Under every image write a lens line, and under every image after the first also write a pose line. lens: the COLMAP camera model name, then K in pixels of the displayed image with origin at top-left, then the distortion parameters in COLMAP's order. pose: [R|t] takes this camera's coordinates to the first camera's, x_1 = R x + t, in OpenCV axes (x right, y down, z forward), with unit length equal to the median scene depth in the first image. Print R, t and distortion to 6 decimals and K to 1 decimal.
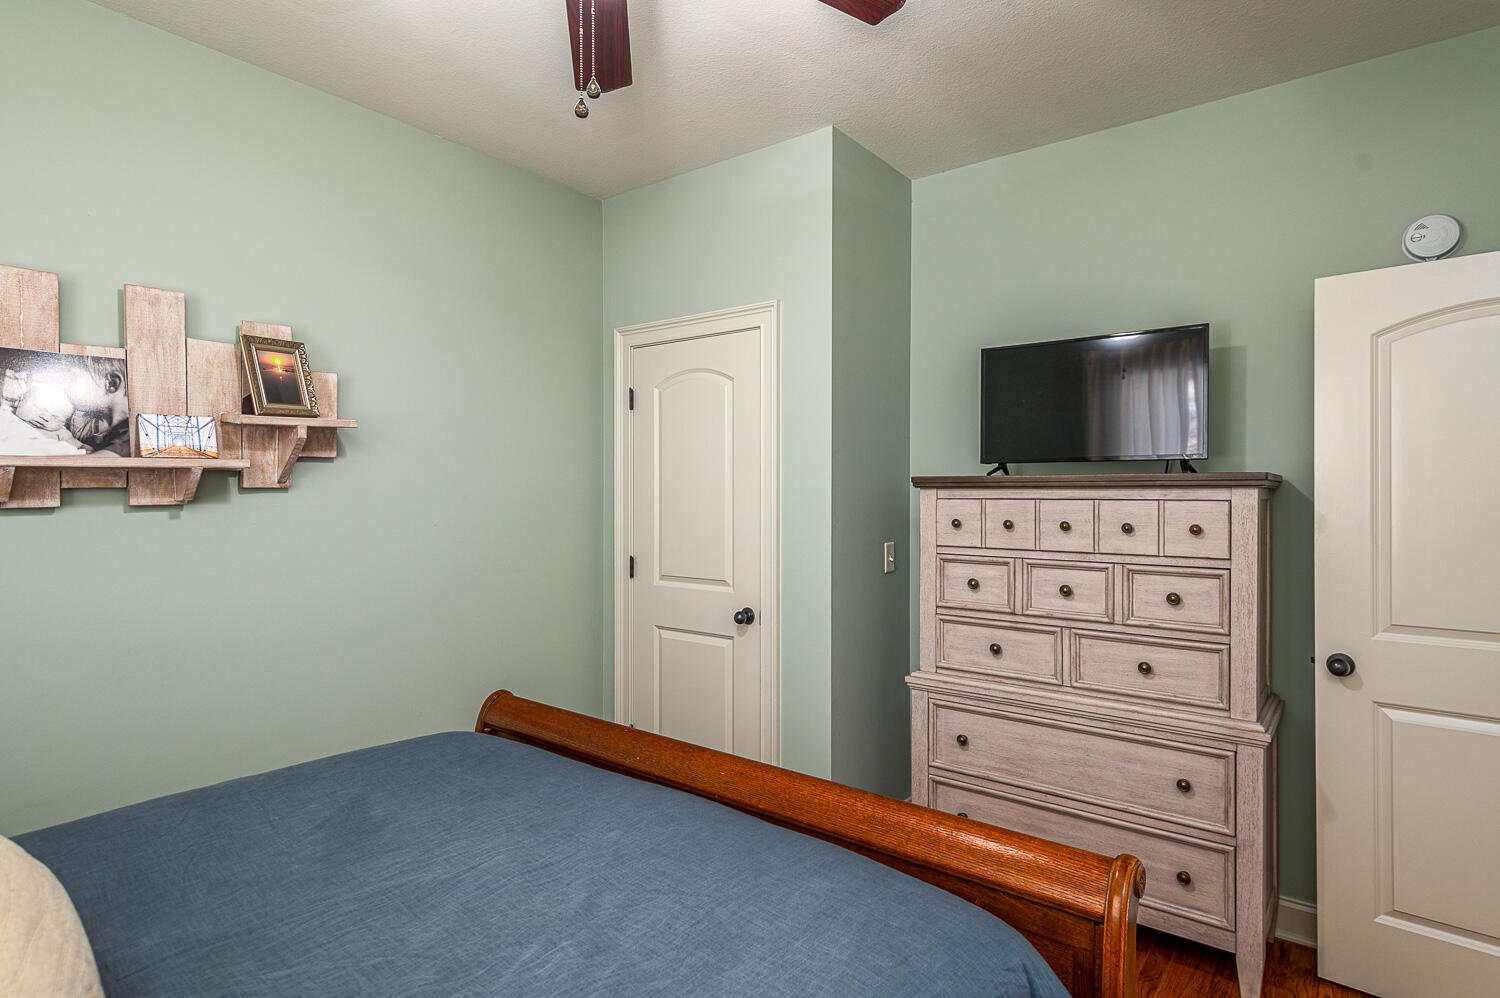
lens RADIAL K [[811.3, 0, 753.8], [0, 811.3, 494.3], [0, 0, 1]] dist [0.005394, -0.000781]
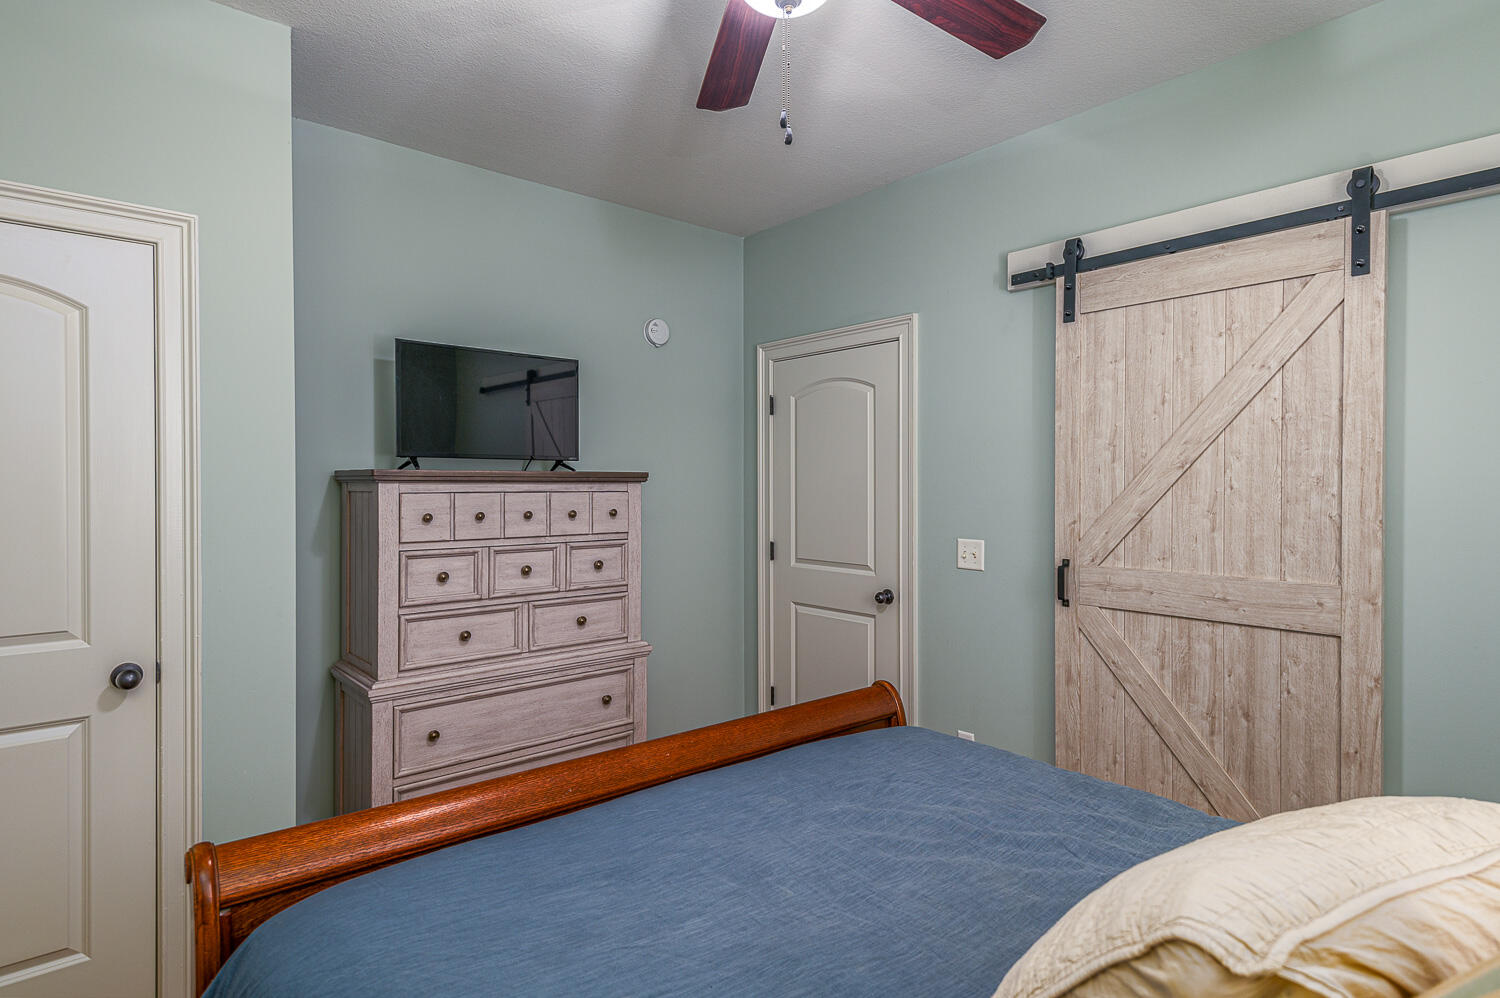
lens RADIAL K [[811.3, 0, 754.4], [0, 811.3, 492.3], [0, 0, 1]] dist [0.005394, -0.000781]
pose [[0.168962, -0.011553, 0.985555, -0.697538], [0.005647, 0.999926, 0.010753, -0.004163], [-0.985606, 0.003749, 0.169015, 0.473021]]
